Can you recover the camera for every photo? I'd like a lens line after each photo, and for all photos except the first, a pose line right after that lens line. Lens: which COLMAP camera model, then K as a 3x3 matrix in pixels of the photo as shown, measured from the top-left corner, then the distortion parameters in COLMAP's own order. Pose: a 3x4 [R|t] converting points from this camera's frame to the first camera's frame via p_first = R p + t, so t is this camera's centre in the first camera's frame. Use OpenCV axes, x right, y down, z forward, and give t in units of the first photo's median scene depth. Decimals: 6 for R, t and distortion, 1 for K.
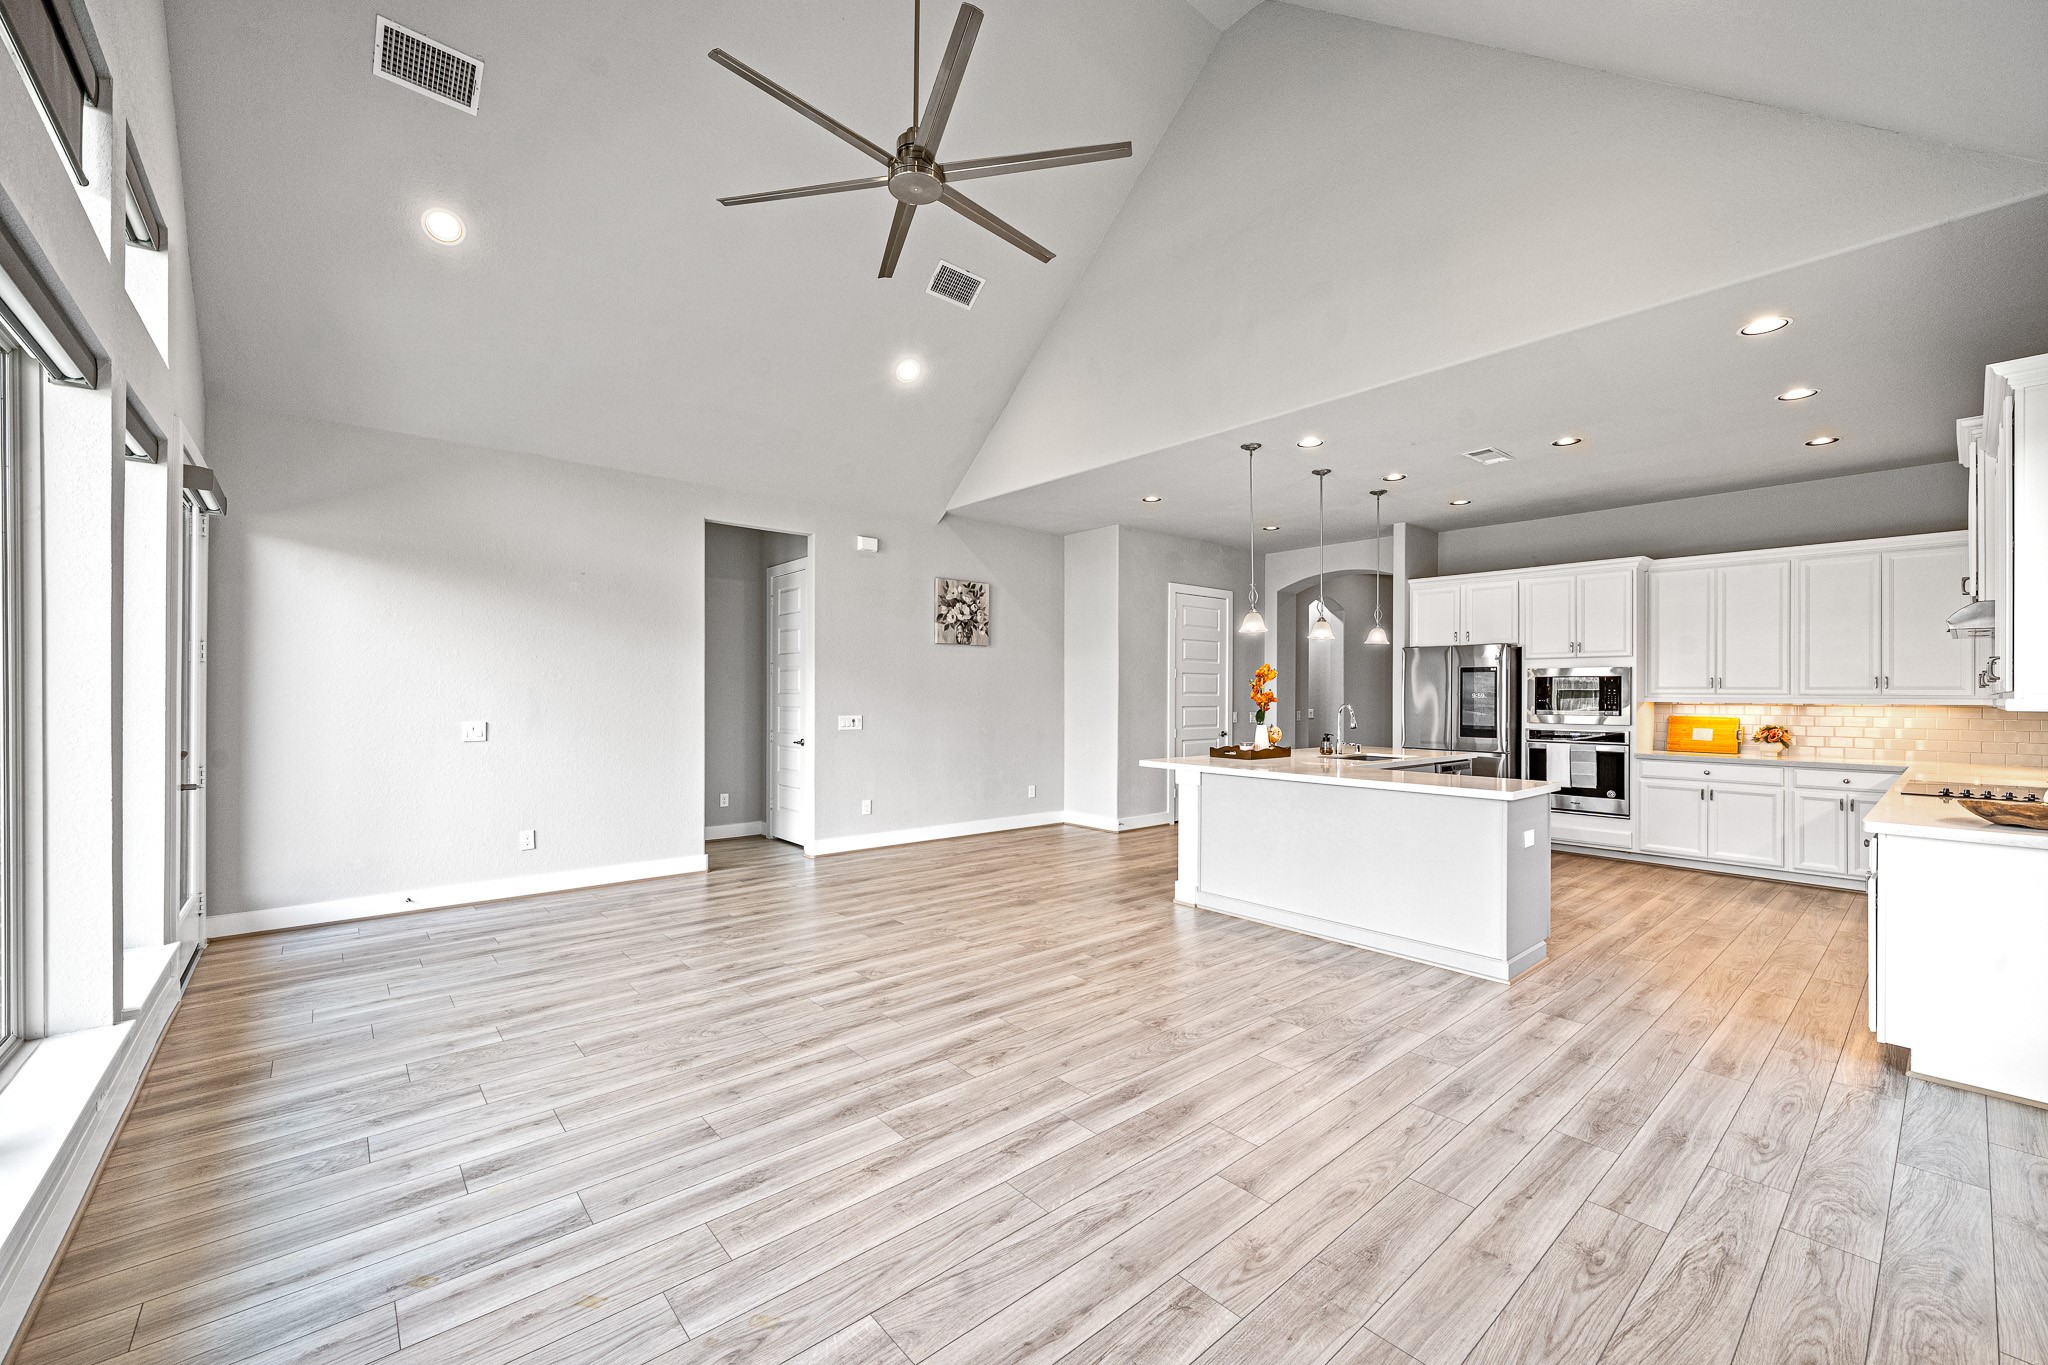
lens RADIAL K [[814.1, 0, 1037.2], [0, 814.1, 688.9], [0, 0, 1]] dist [0.001874, -0.000118]
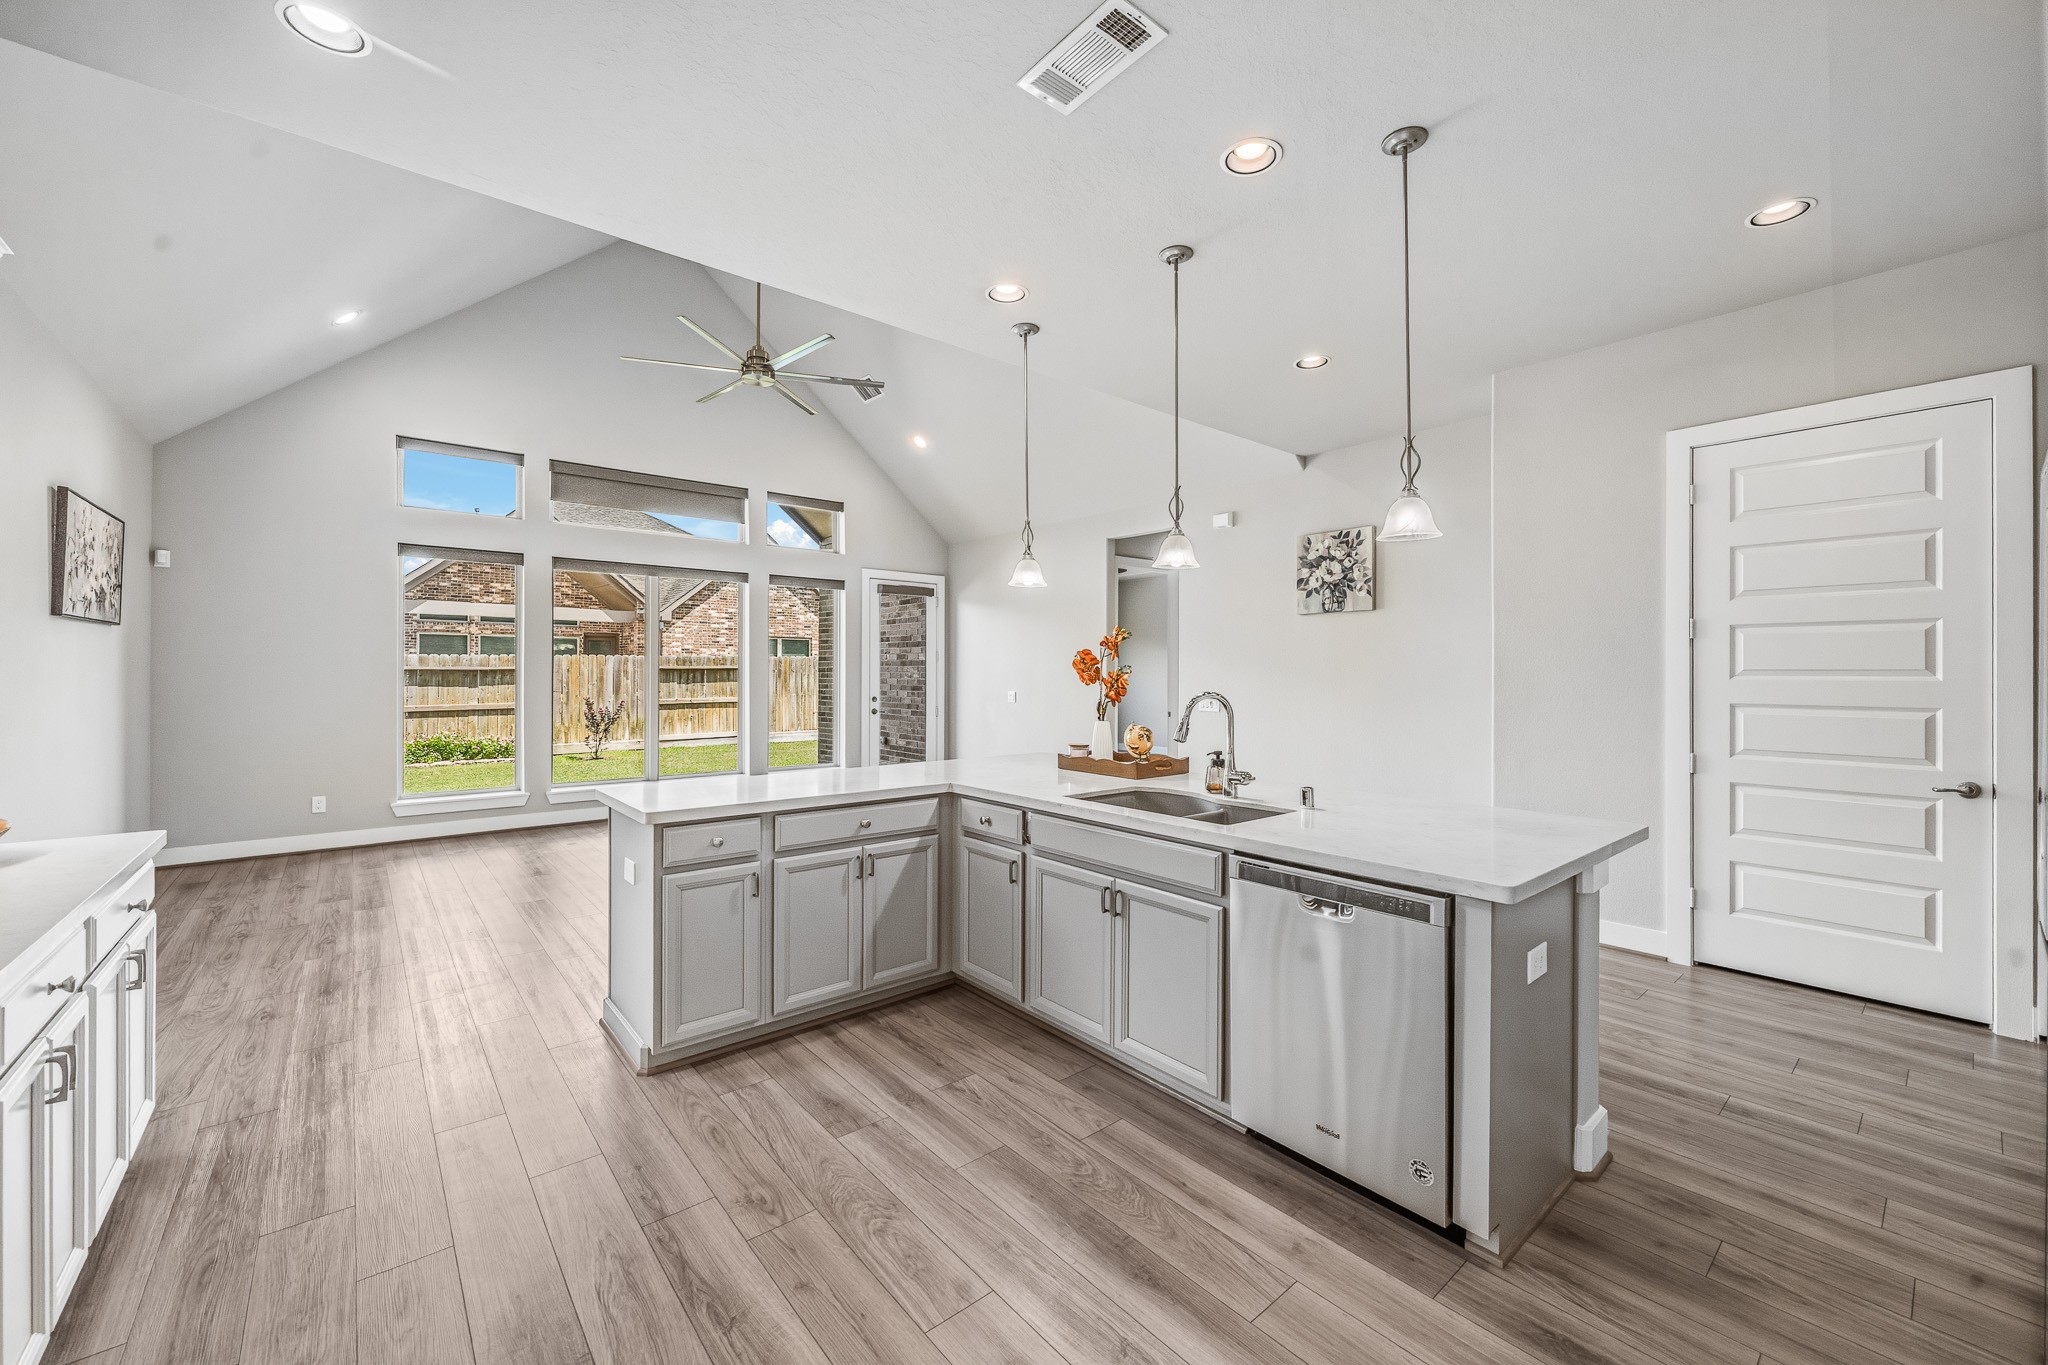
lens RADIAL K [[814.1, 0, 1035.7], [0, 814.1, 671.7], [0, 0, 1]] dist [0.001874, -0.000118]
pose [[-0.012091, -0.007003, -0.999902, 0.836179], [0.002876, 0.999971, -0.007038, 0.008385], [0.999923, -0.002961, -0.012071, 0.871923]]
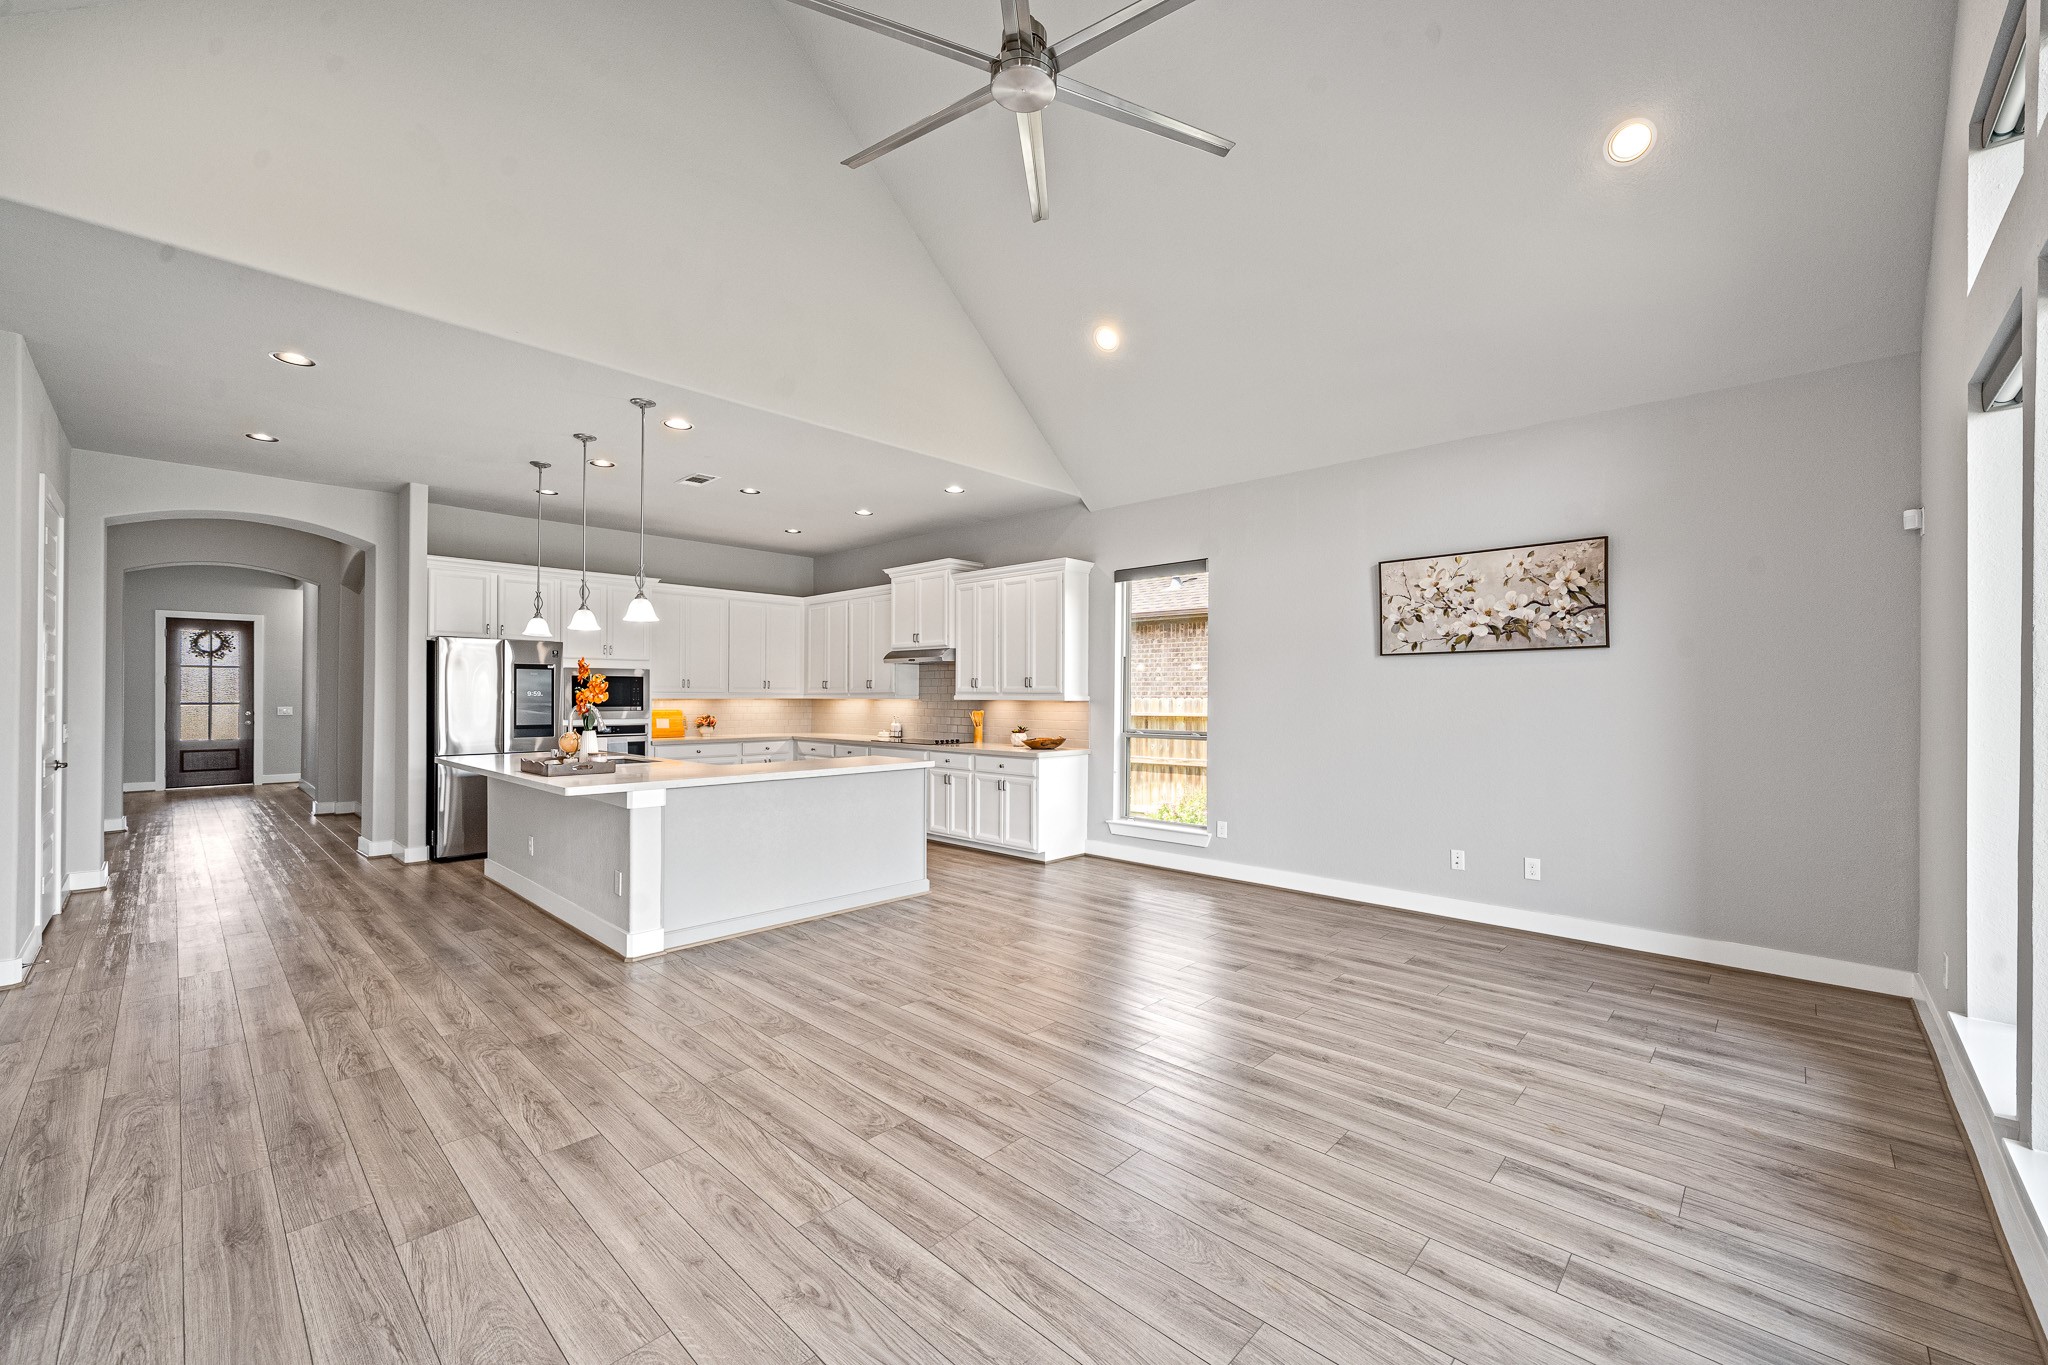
lens RADIAL K [[814.1, 0, 1016.7], [0, 814.1, 693.5], [0, 0, 1]] dist [0.001874, -0.000118]
pose [[-0.087427, -0.003008, 0.996166, -0.528251], [-0.010488, 0.999943, 0.002099, 0.000153], [-0.996116, -0.010264, -0.087454, 0.581134]]
